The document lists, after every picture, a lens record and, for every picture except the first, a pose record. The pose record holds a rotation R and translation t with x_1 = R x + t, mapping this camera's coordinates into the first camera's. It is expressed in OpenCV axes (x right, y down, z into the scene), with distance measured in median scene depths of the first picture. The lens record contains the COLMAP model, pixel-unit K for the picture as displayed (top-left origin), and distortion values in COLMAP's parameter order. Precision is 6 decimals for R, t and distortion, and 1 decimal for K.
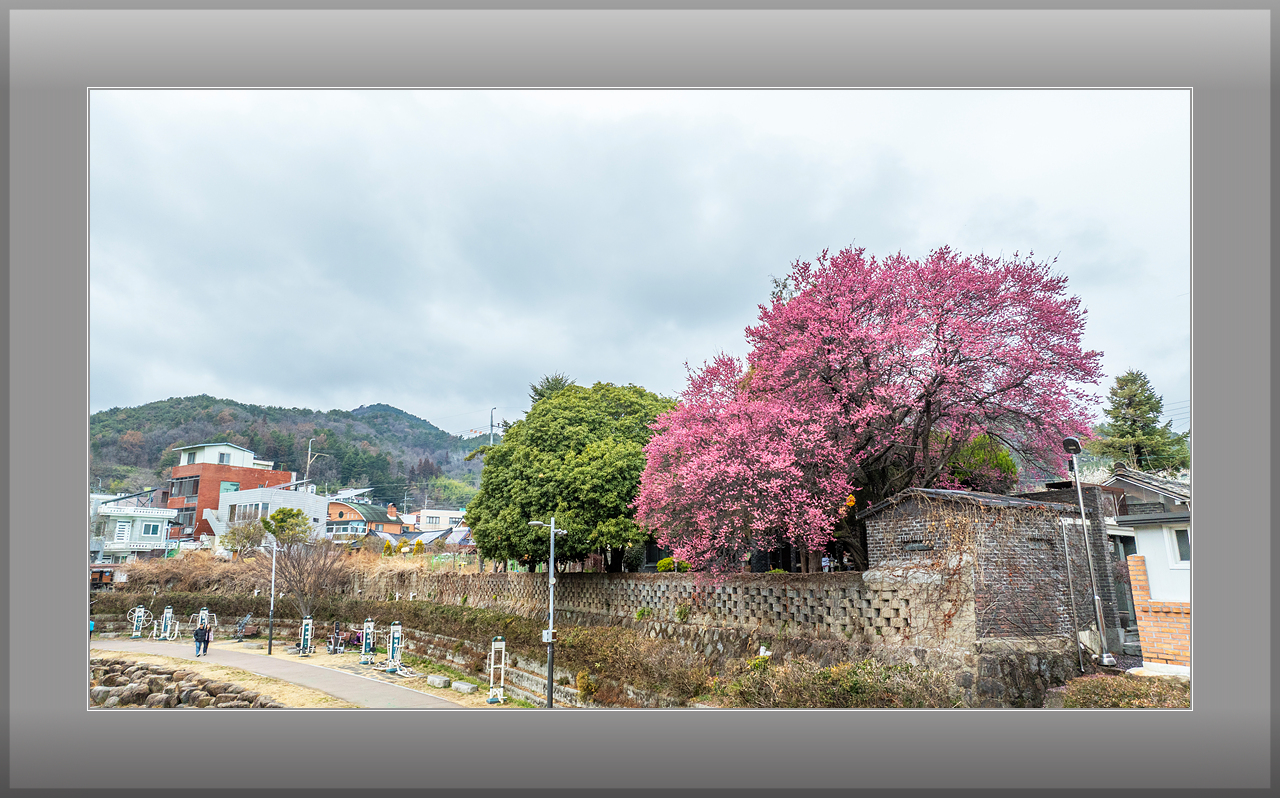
lens RADIAL K [[774.3, 0, 638.9], [0, 774.3, 394.2], [0, 0, 1]] dist [-0.028093, 0.026898]
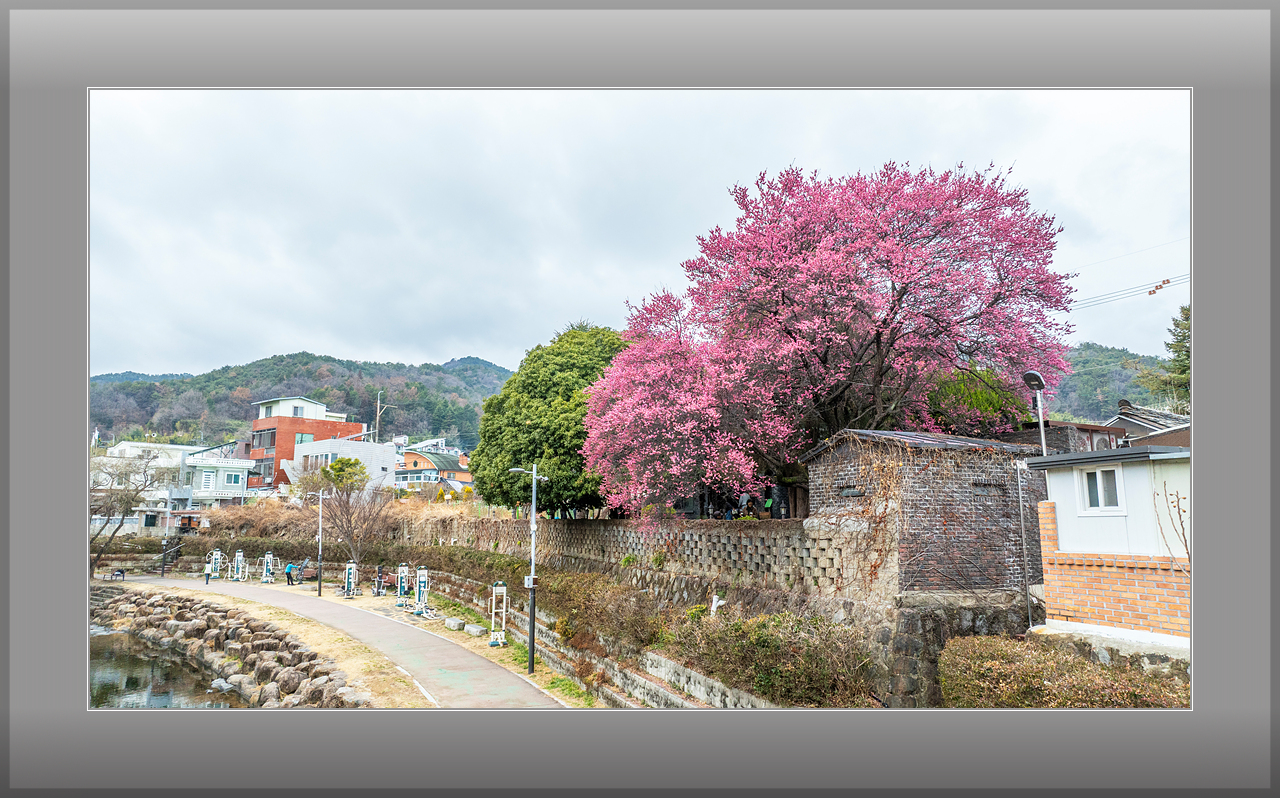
lens RADIAL K [[774.3, 0, 639.7], [0, 774.3, 398.1], [0, 0, 1]] dist [-0.028093, 0.026898]
pose [[0.993667, -0.016113, -0.111202, 0.123455], [0.024051, 0.997228, 0.070418, 0.007797], [0.109759, -0.072647, 0.991300, 0.036180]]
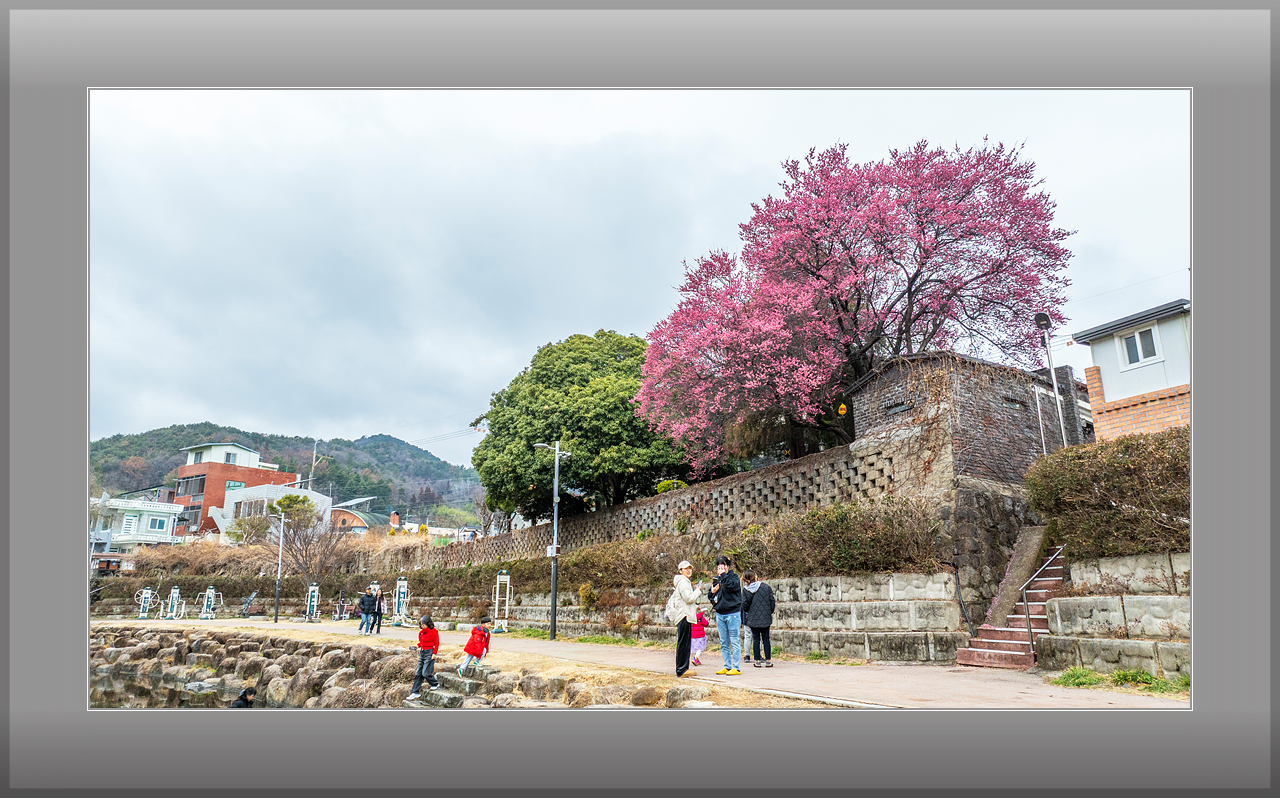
lens RADIAL K [[774.3, 0, 638.9], [0, 774.3, 395.3], [0, 0, 1]] dist [-0.028093, 0.026898]
pose [[0.999995, 0.002092, -0.002213, 0.000804], [-0.002183, 0.999117, -0.041951, 0.130020], [0.002123, 0.041956, 0.999117, -0.042061]]
